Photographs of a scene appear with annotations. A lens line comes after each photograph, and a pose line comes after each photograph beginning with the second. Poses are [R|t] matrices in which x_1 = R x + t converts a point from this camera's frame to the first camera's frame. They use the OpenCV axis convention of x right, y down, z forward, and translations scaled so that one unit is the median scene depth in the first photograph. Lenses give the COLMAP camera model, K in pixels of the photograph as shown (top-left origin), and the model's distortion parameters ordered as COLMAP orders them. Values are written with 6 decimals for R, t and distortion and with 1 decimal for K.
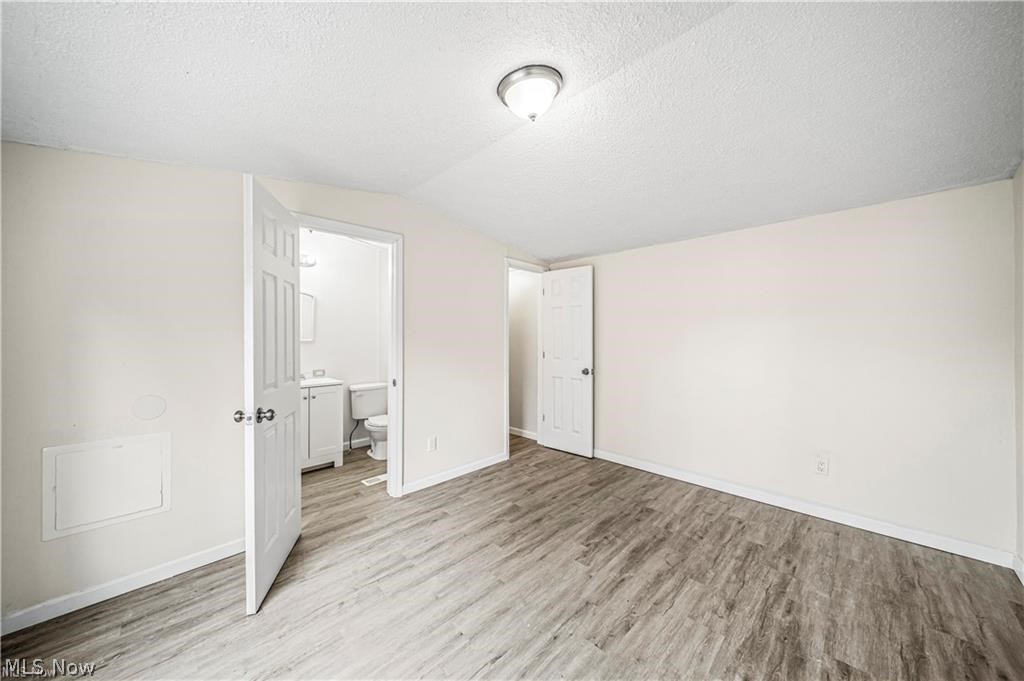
lens RADIAL K [[358.1, 0, 490.0], [0, 358.1, 340.2], [0, 0, 1]] dist [-0.000477, -0.000820]
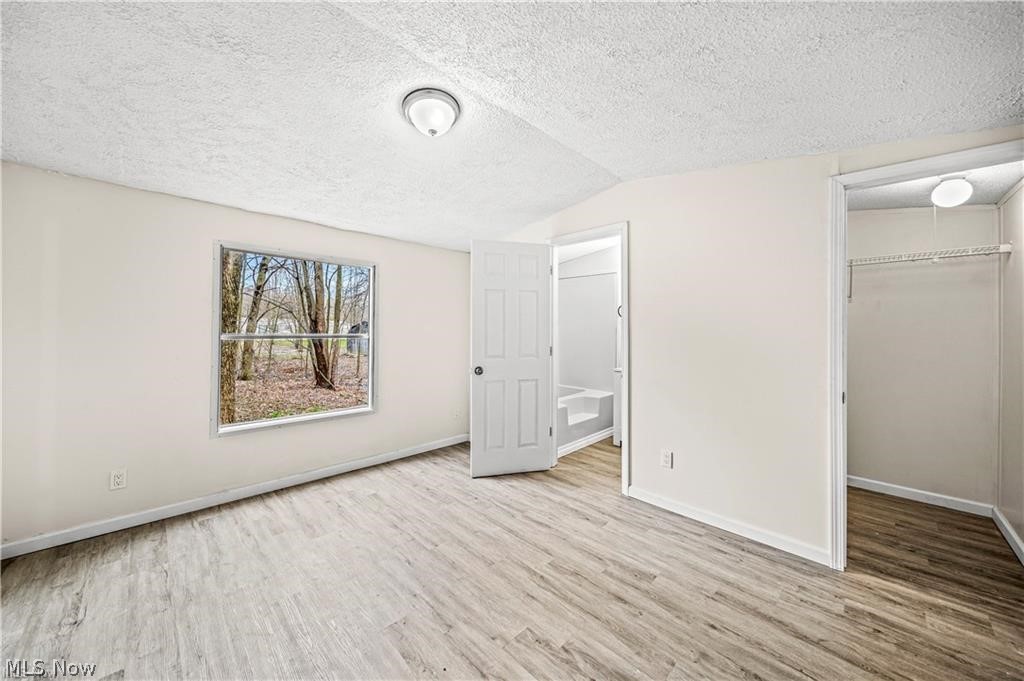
lens RADIAL K [[358.1, 0, 517.4], [0, 358.1, 333.5], [0, 0, 1]] dist [-0.000477, -0.000820]
pose [[0.047161, 0.018126, -0.998723, 0.994164], [-0.019738, 0.999657, 0.017211, -0.007293], [0.998692, 0.018901, 0.047502, 0.959727]]
